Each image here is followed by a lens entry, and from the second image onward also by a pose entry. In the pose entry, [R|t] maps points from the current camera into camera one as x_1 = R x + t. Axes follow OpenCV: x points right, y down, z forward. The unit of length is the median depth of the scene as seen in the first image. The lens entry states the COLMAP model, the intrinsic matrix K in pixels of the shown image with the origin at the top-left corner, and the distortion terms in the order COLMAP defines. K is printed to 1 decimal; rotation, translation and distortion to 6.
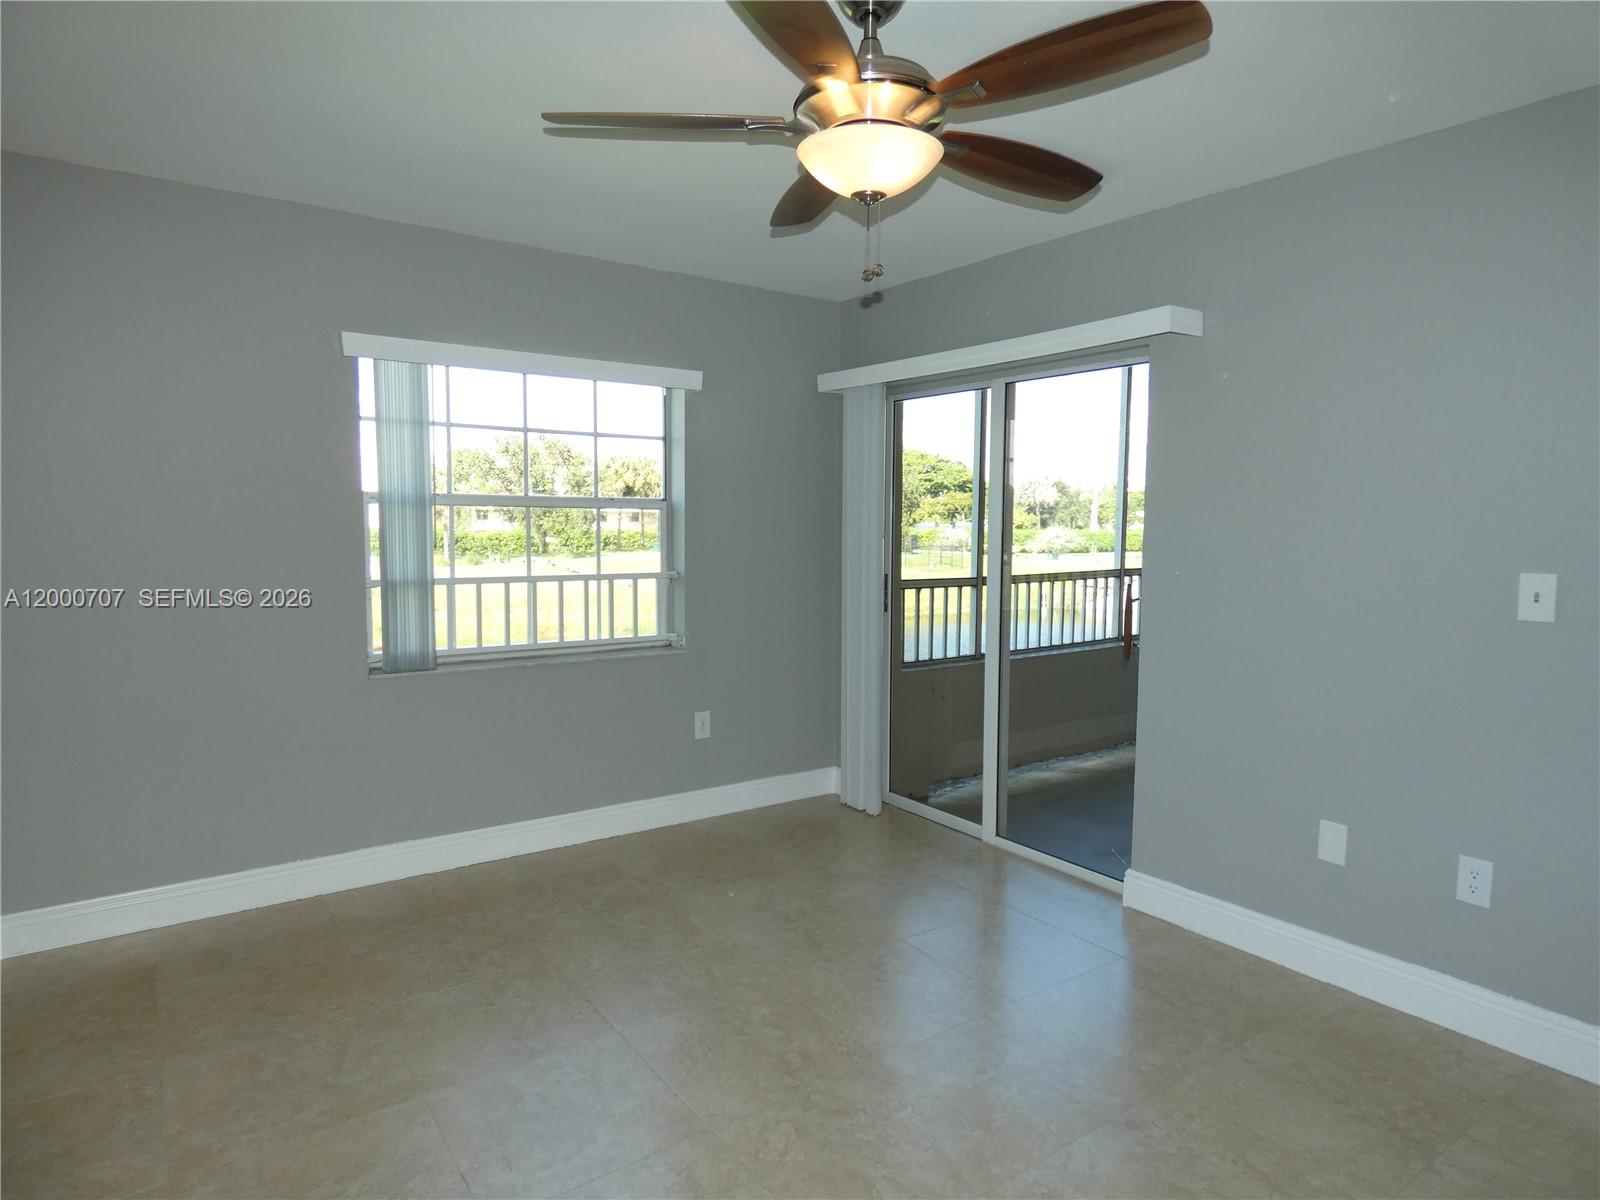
lens RADIAL K [[954.5, 0, 809.8], [0, 954.5, 596.8], [0, 0, 1]] dist [0.000692, 0.000328]
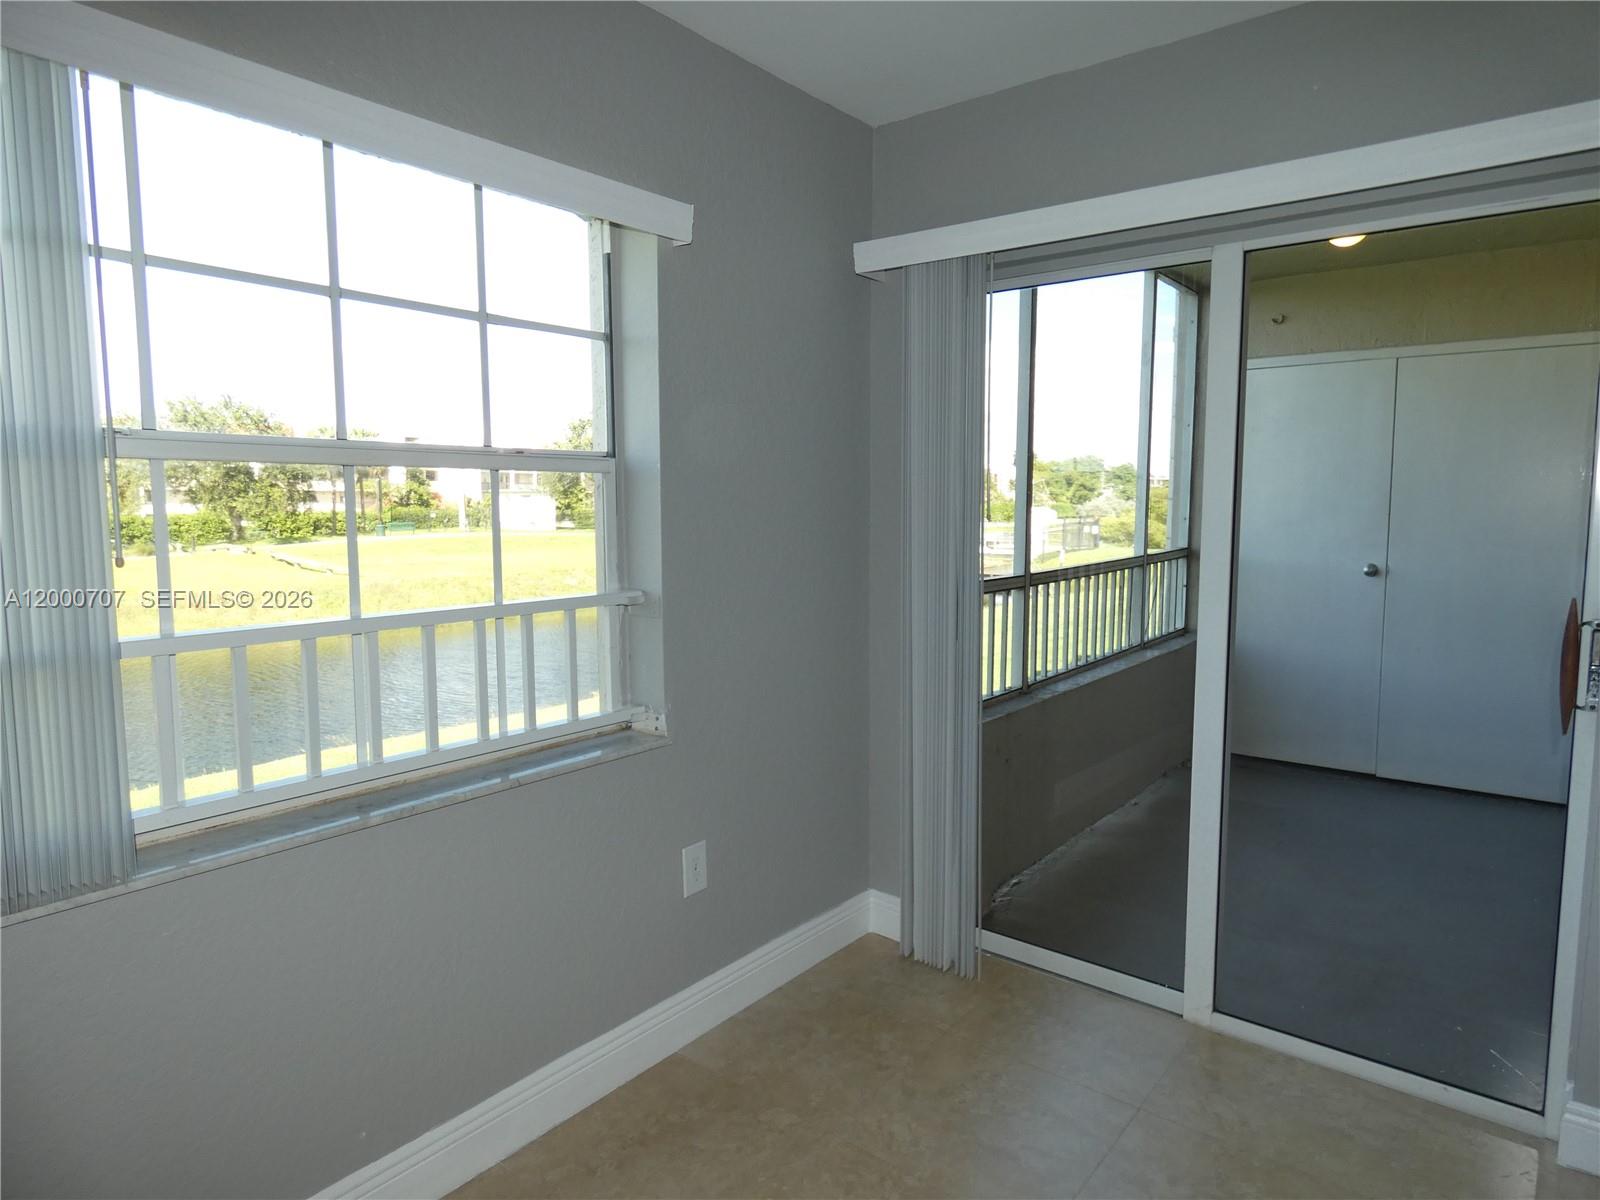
lens RADIAL K [[959.6, 0, 820.7], [0, 959.6, 600.0], [0, 0, 1]] dist [0.000835, 0.001193]
pose [[0.962352, -0.037499, 0.269206, -0.184756], [0.030415, 0.999074, 0.030439, -0.033756], [-0.270098, -0.021105, 0.962602, 0.452179]]
